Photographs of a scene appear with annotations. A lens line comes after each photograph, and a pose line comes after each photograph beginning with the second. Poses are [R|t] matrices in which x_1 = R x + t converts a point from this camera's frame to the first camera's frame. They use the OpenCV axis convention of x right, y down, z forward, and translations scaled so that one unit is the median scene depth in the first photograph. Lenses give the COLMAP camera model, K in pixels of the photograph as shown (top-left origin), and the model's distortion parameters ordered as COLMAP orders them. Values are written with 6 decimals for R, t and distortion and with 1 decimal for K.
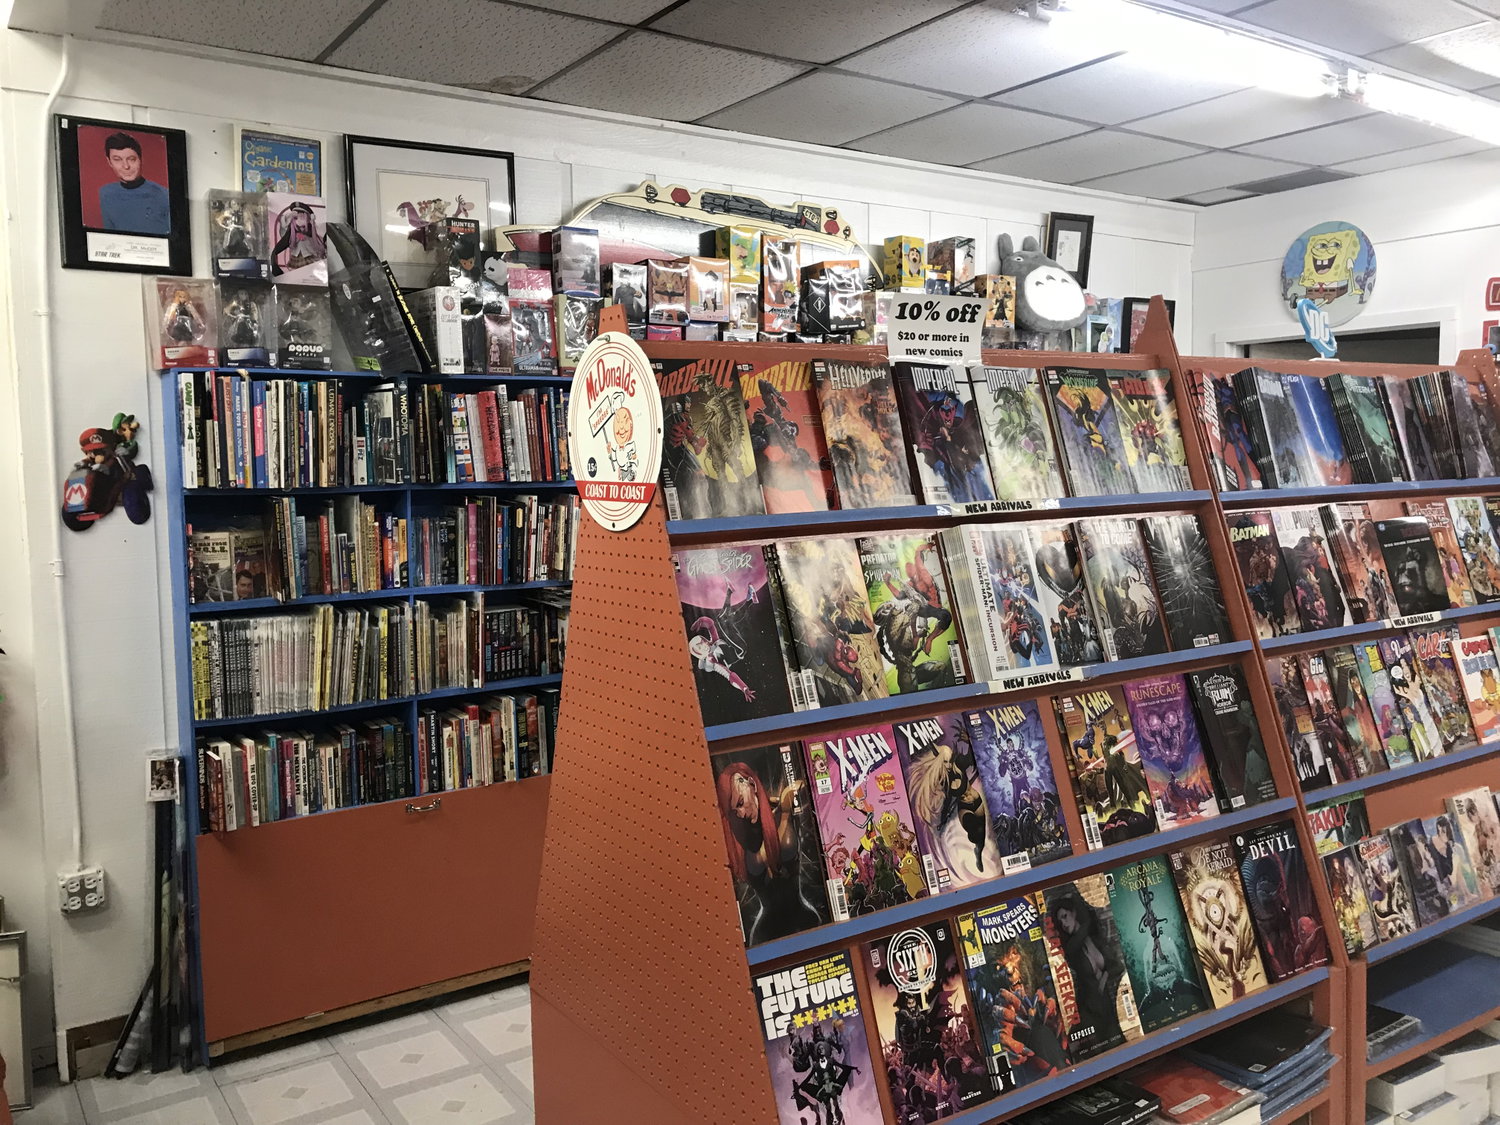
lens RADIAL K [[1239.0, 0, 750.0], [0, 1239.0, 562.5], [0, 0, 1]] dist [0.012183, 0.001610]
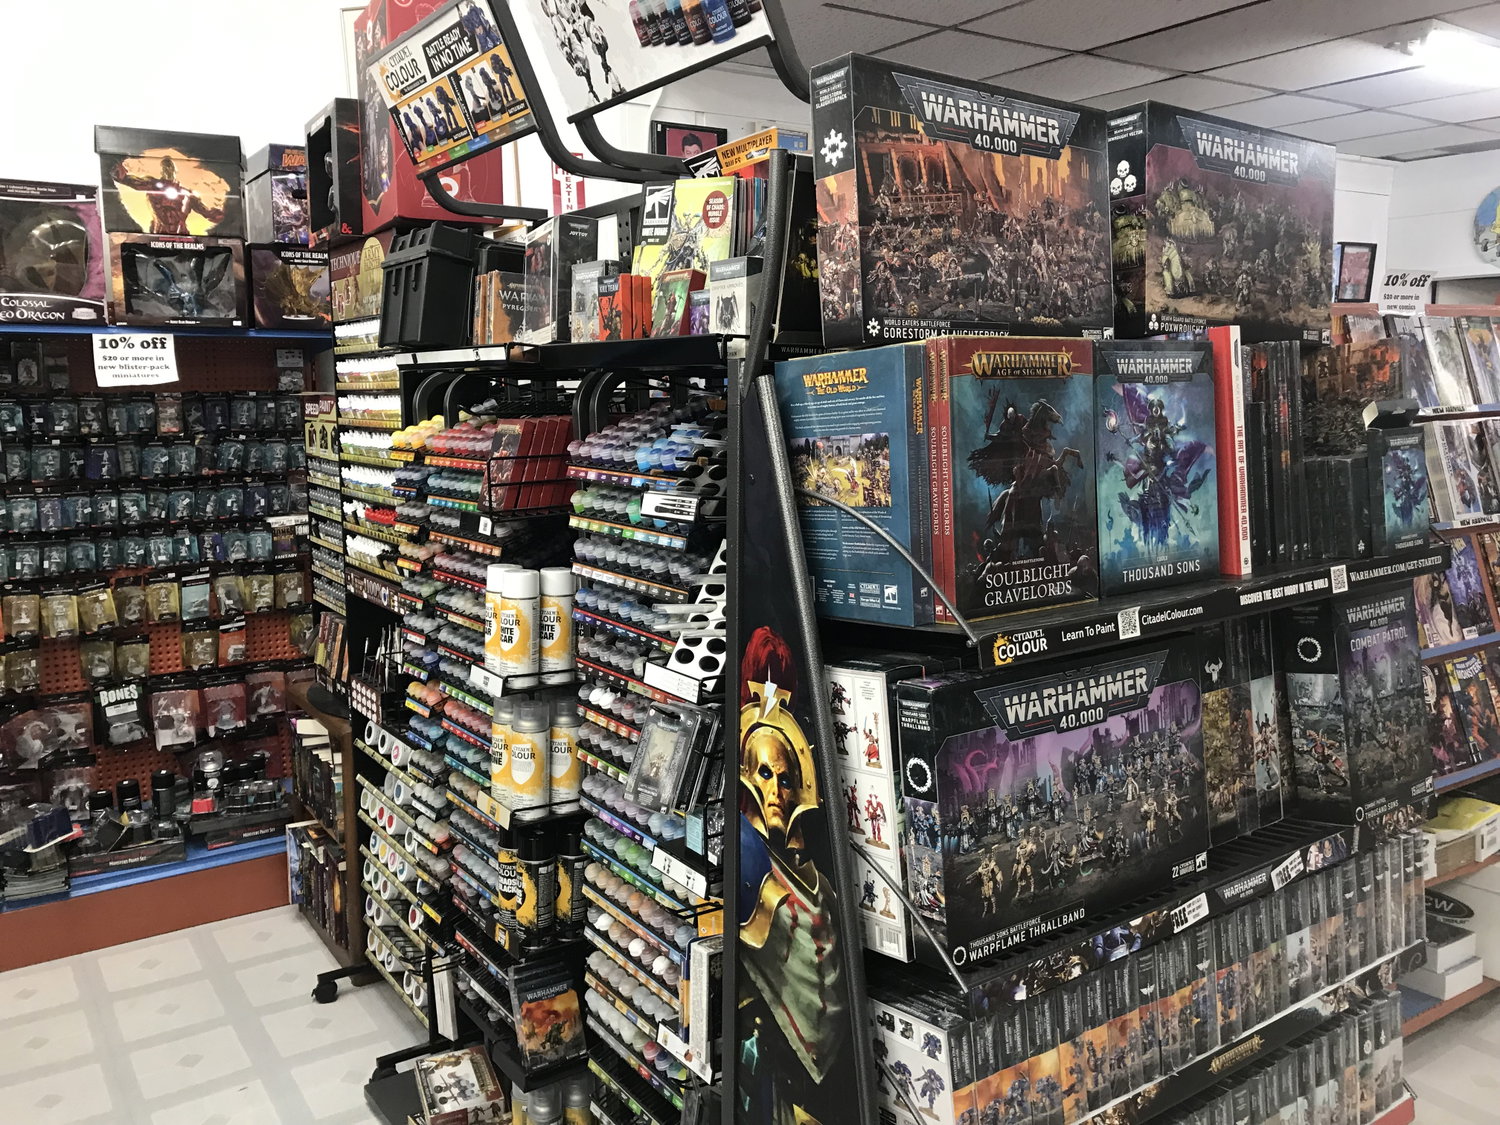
lens RADIAL K [[1218.1, 0, 750.0], [0, 1218.1, 562.5], [0, 0, 1]] dist [0.010196, 0.002792]
pose [[0.999847, 0.006072, -0.016417, -0.647855], [-0.004922, 0.997587, 0.069255, 0.043837], [0.016797, -0.069163, 0.997464, -0.548178]]
